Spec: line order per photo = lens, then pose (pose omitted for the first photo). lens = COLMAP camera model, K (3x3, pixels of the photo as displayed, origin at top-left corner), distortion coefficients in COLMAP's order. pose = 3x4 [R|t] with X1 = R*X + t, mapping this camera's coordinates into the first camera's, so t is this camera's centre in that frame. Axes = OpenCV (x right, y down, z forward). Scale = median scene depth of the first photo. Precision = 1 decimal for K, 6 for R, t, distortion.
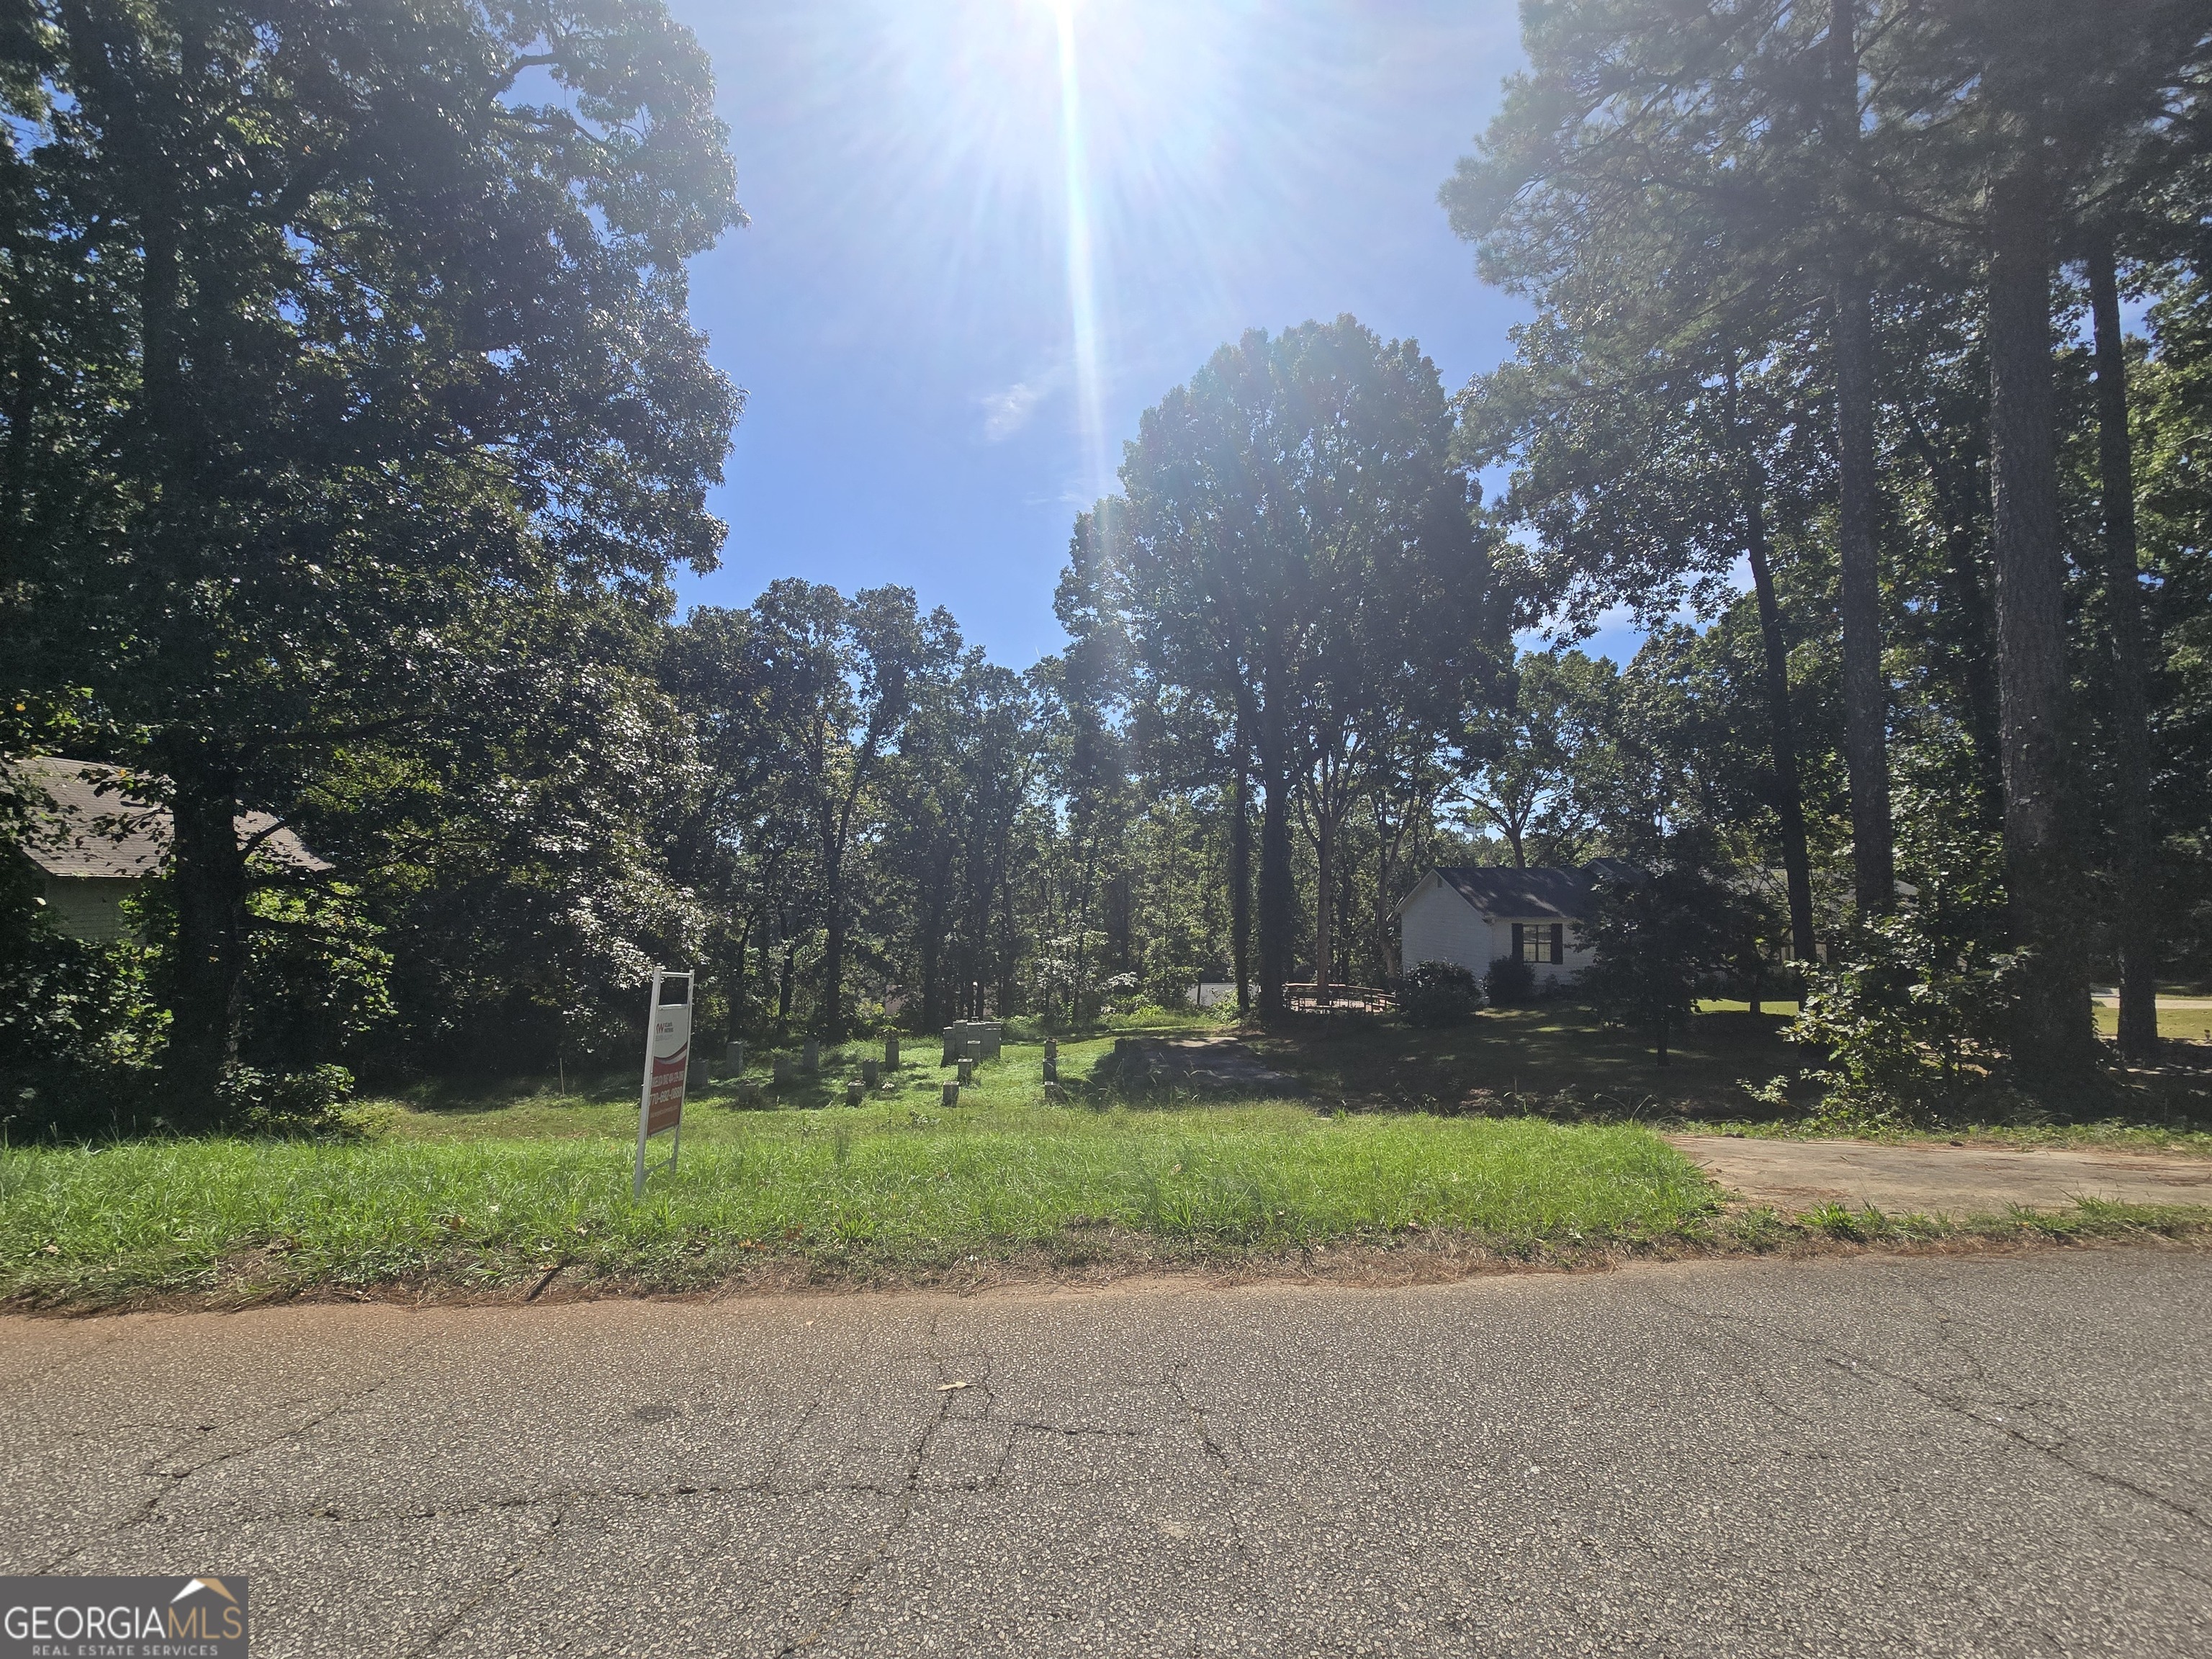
lens RADIAL K [[908.3, 0, 1101.9], [0, 908.3, 841.8], [0, 0, 1]] dist [-0.000131, -0.001098]
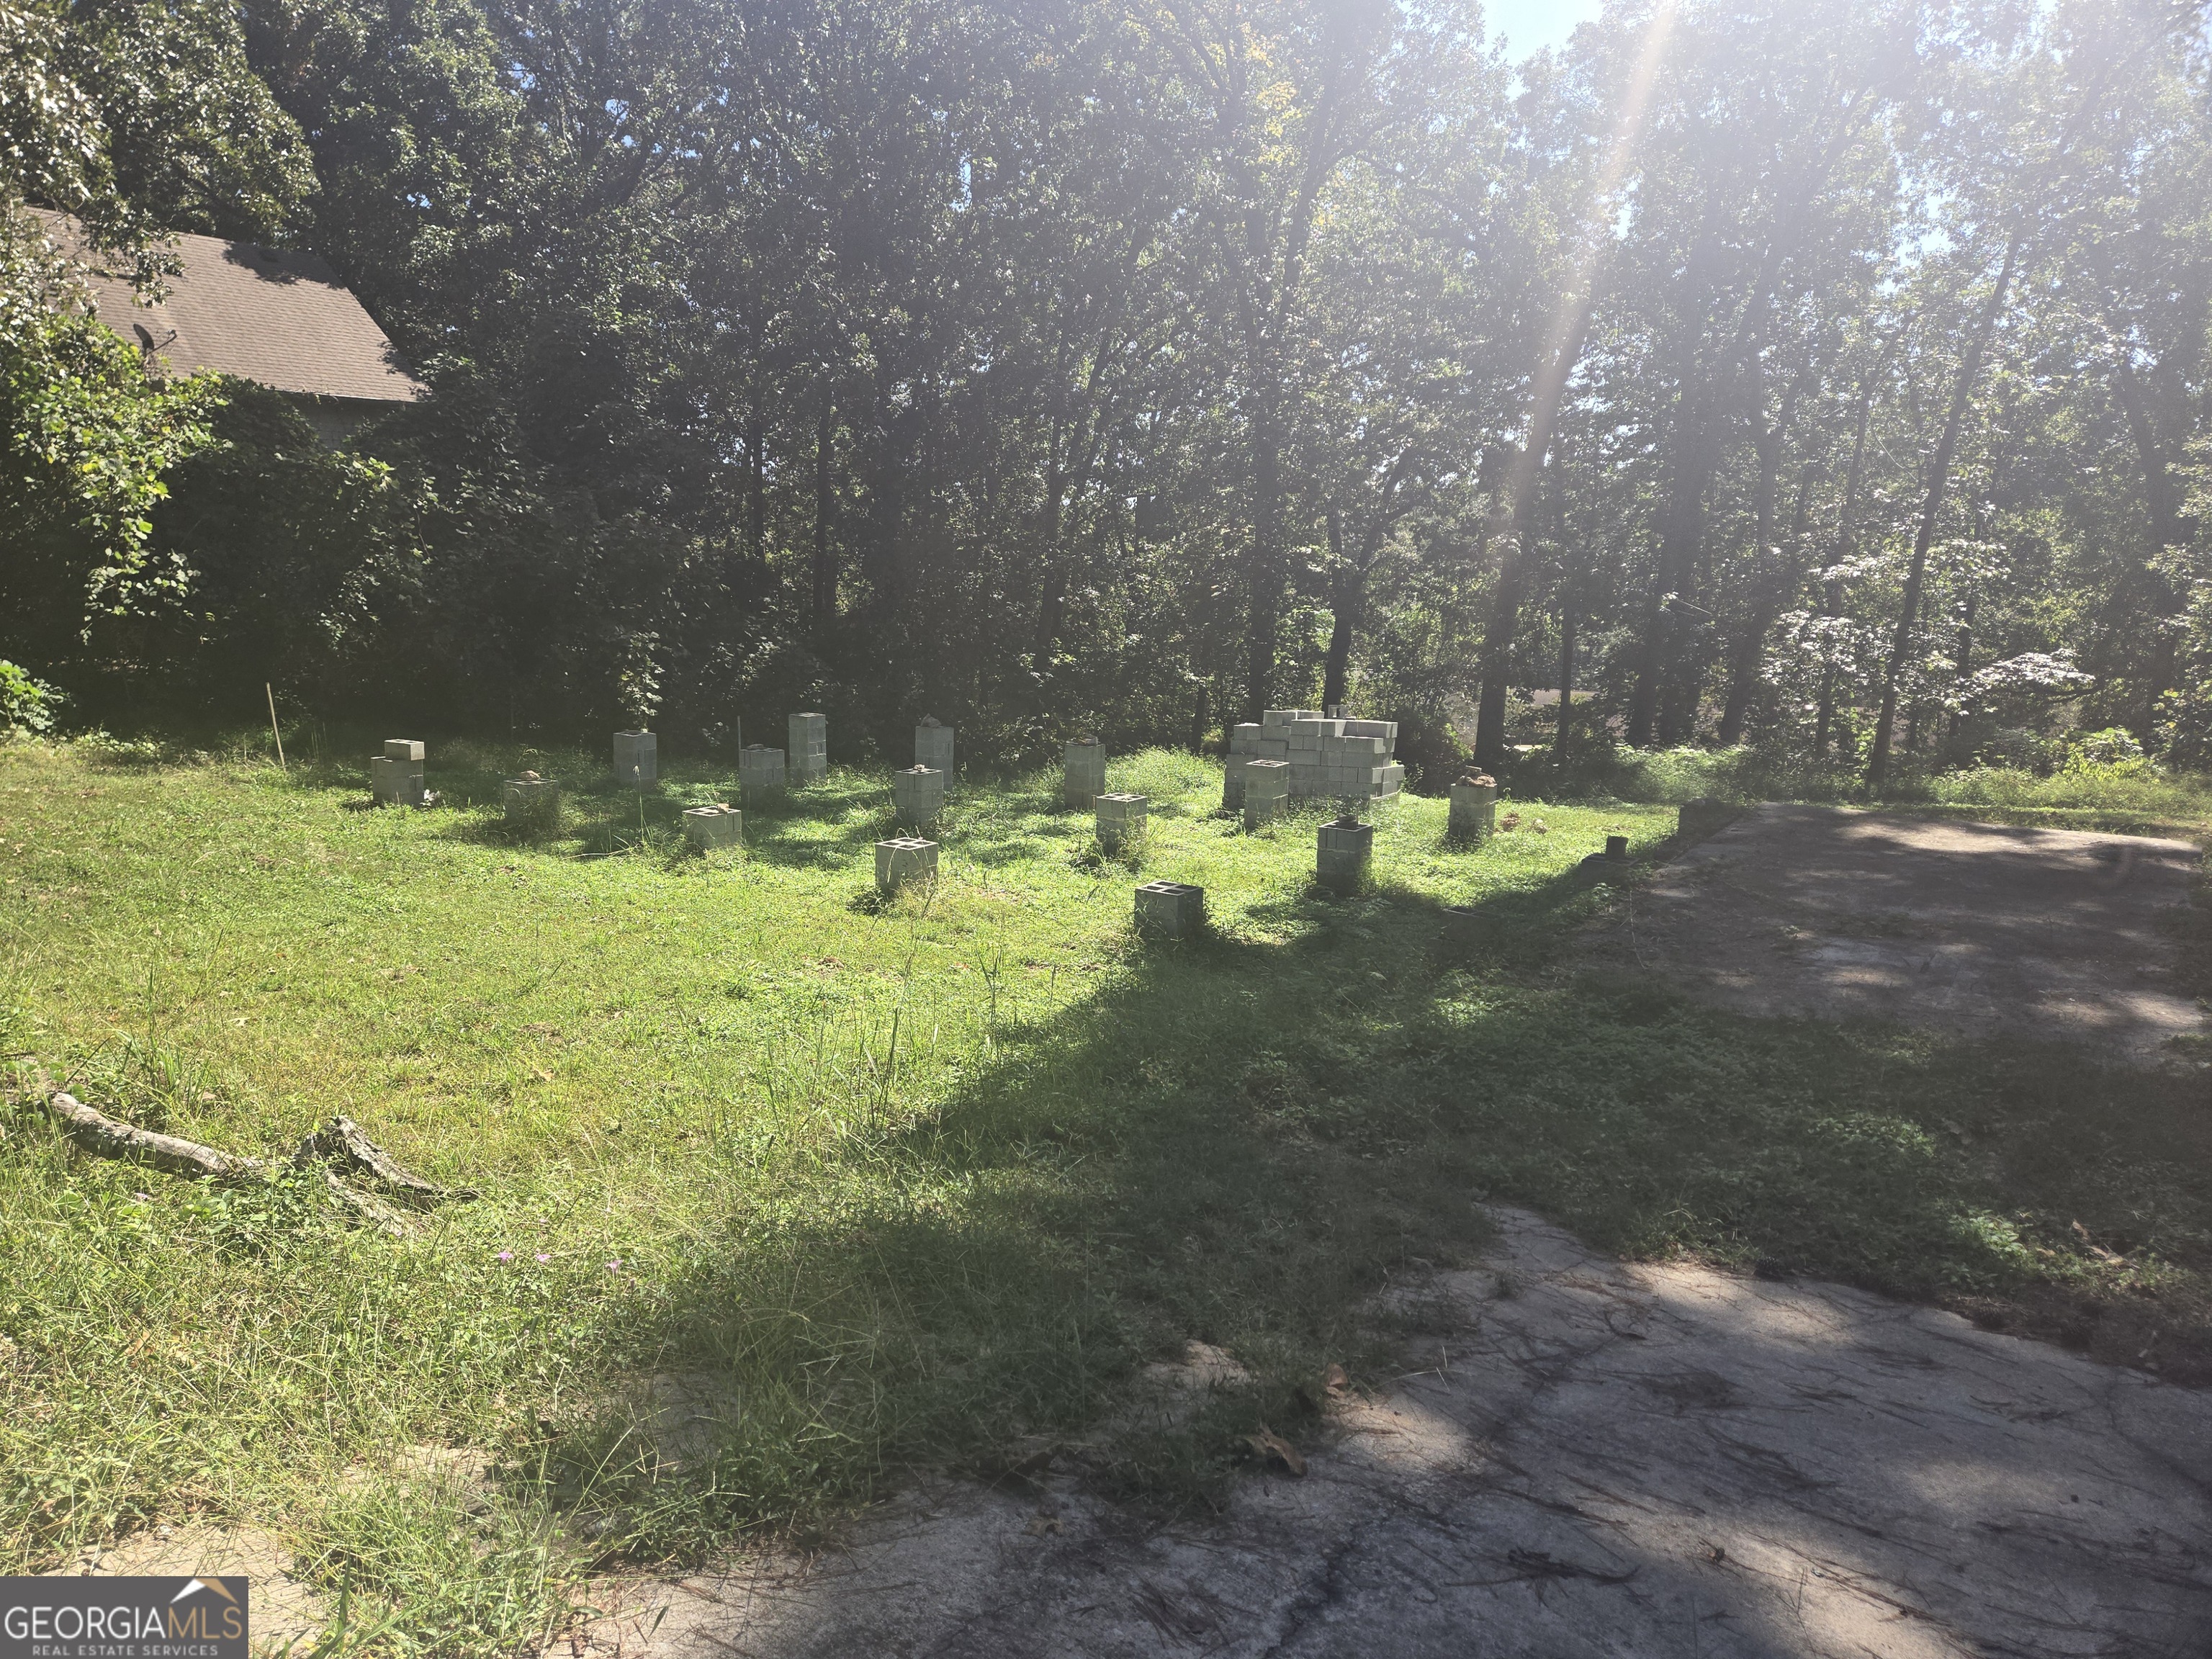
lens RADIAL K [[1469.8, 0, 1093.6], [0, 1469.8, 828.0], [0, 0, 1]] dist [0.078220, -0.068603]
pose [[0.779745, 0.116988, -0.615070, 0.109577], [0.026286, 0.975405, 0.218849, 0.075009], [0.625545, -0.186814, 0.757492, 0.330867]]
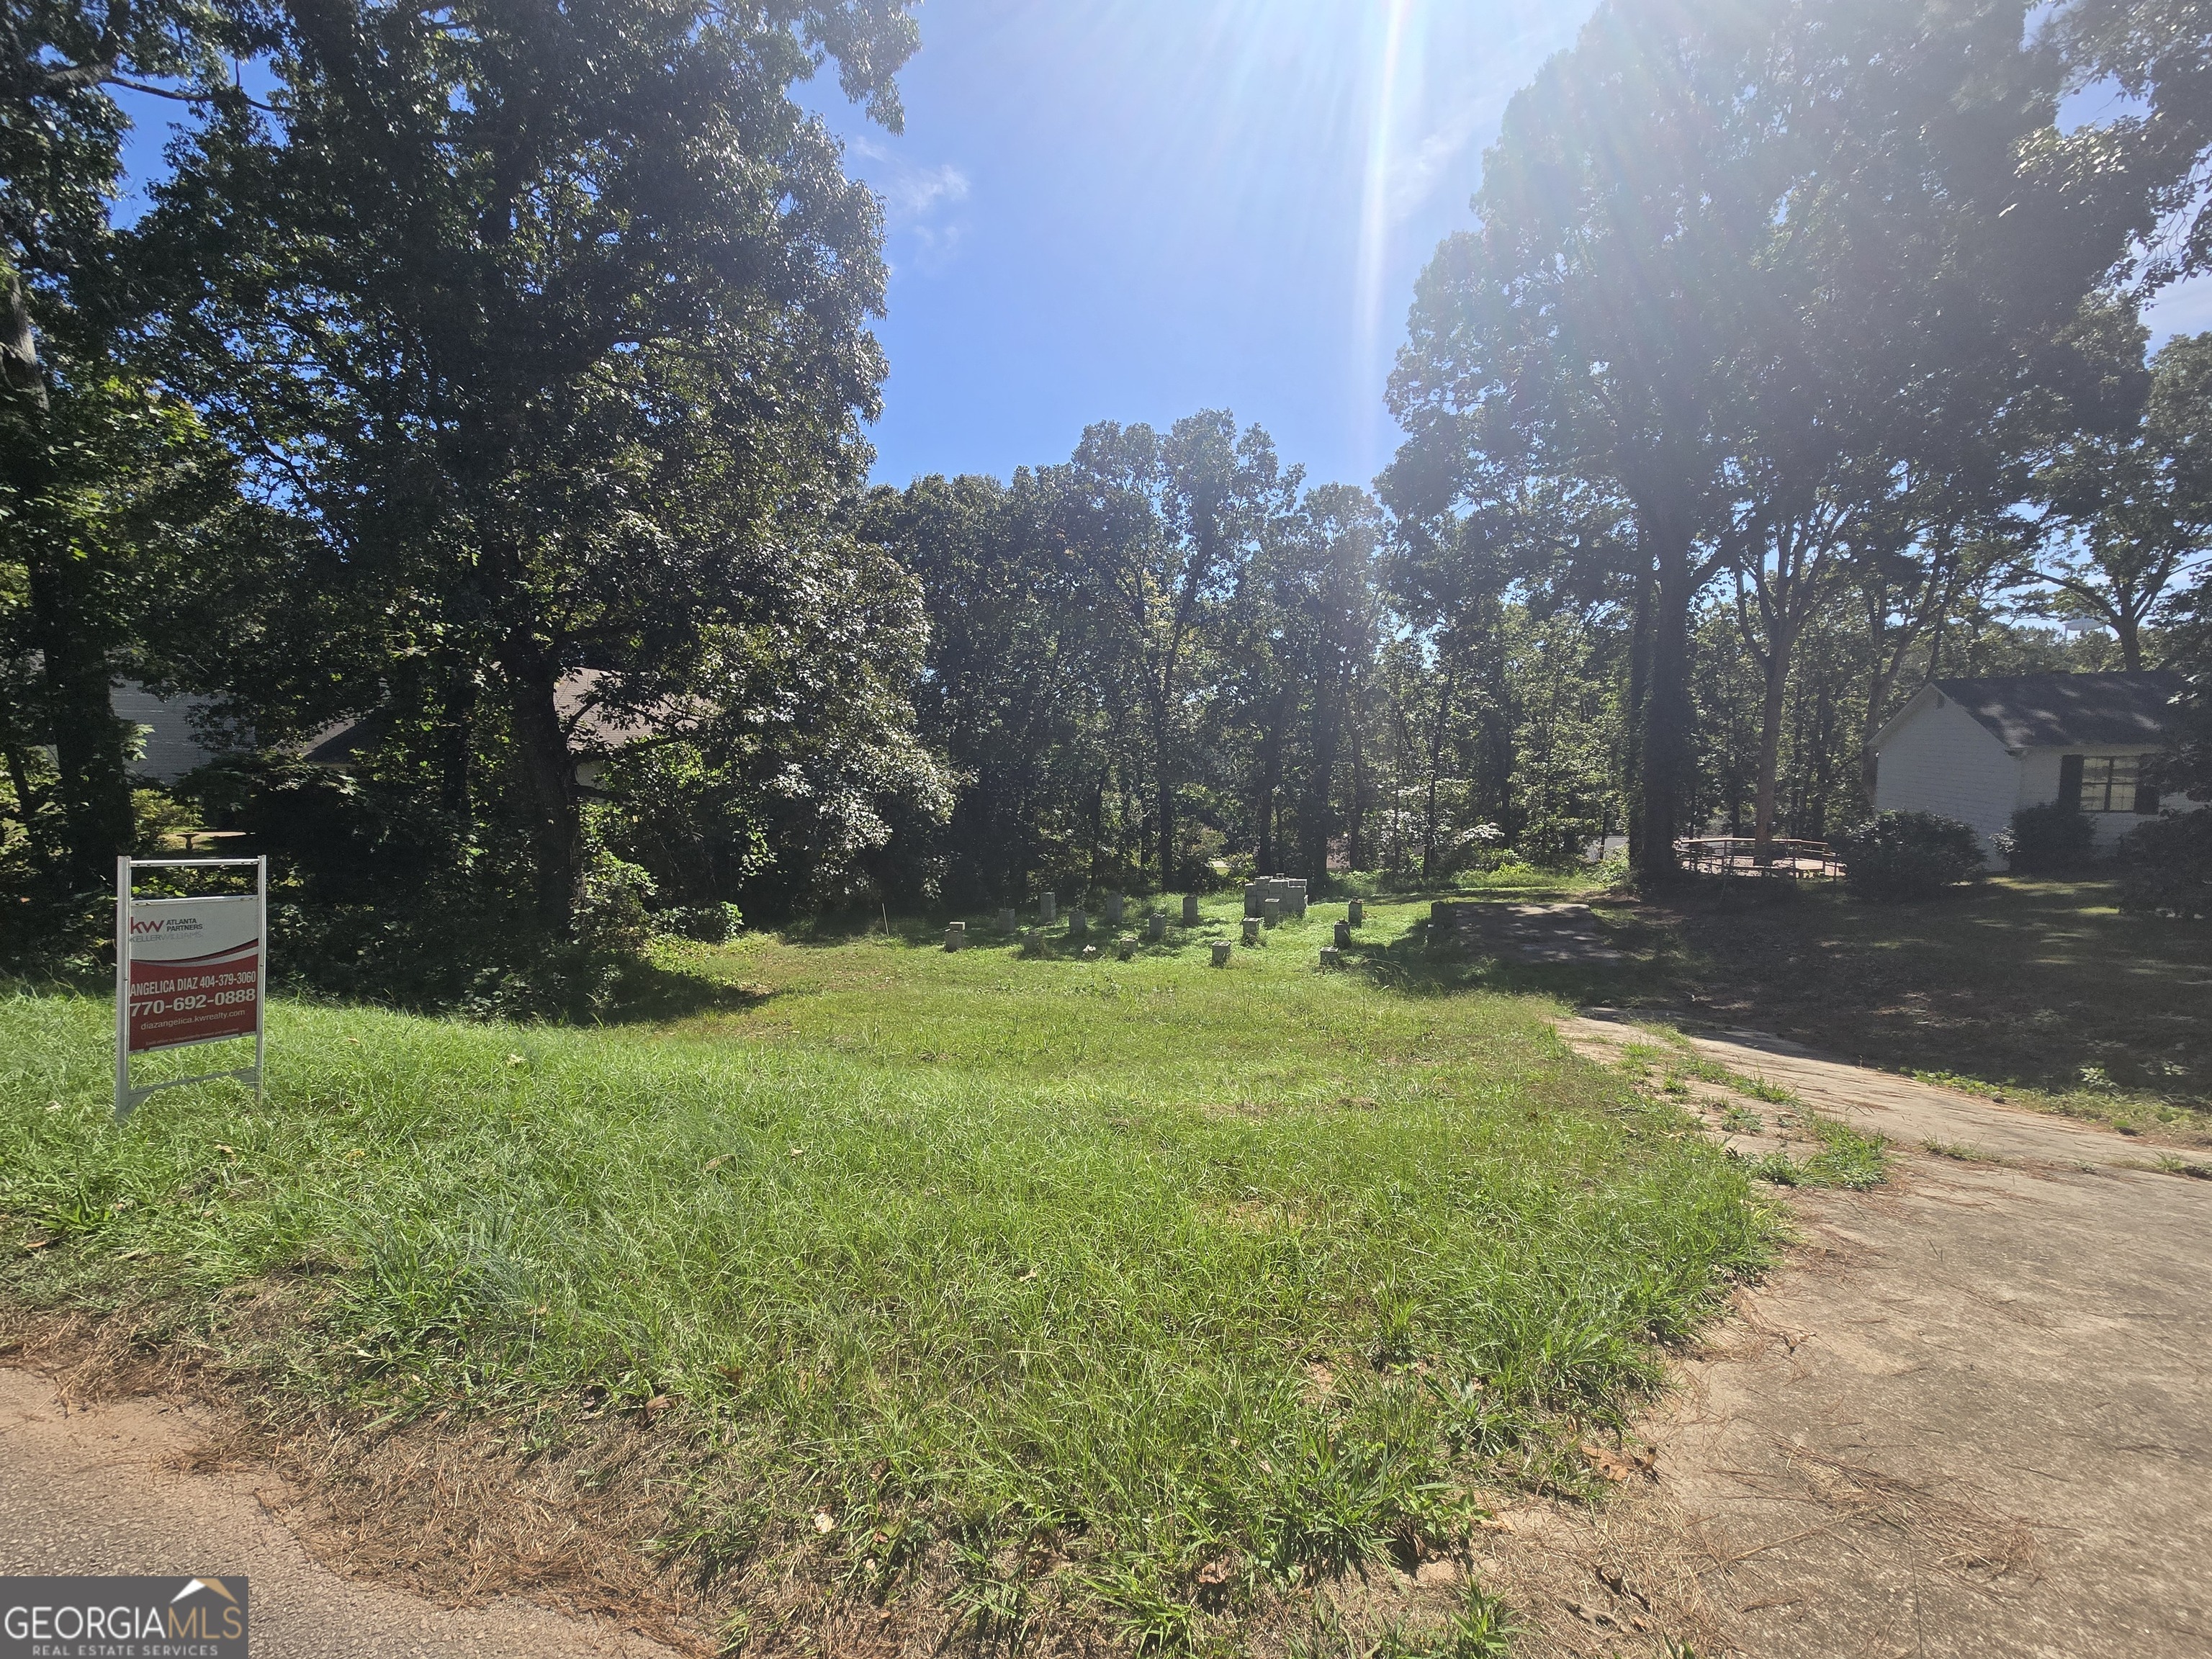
lens RADIAL K [[908.3, 0, 1104.4], [0, 908.3, 844.1], [0, 0, 1]] dist [-0.000131, -0.001098]
pose [[0.908054, 0.006701, -0.418800, 0.062869], [0.062791, 0.986395, 0.151927, 0.005172], [0.414120, -0.164255, 0.895279, 0.058234]]
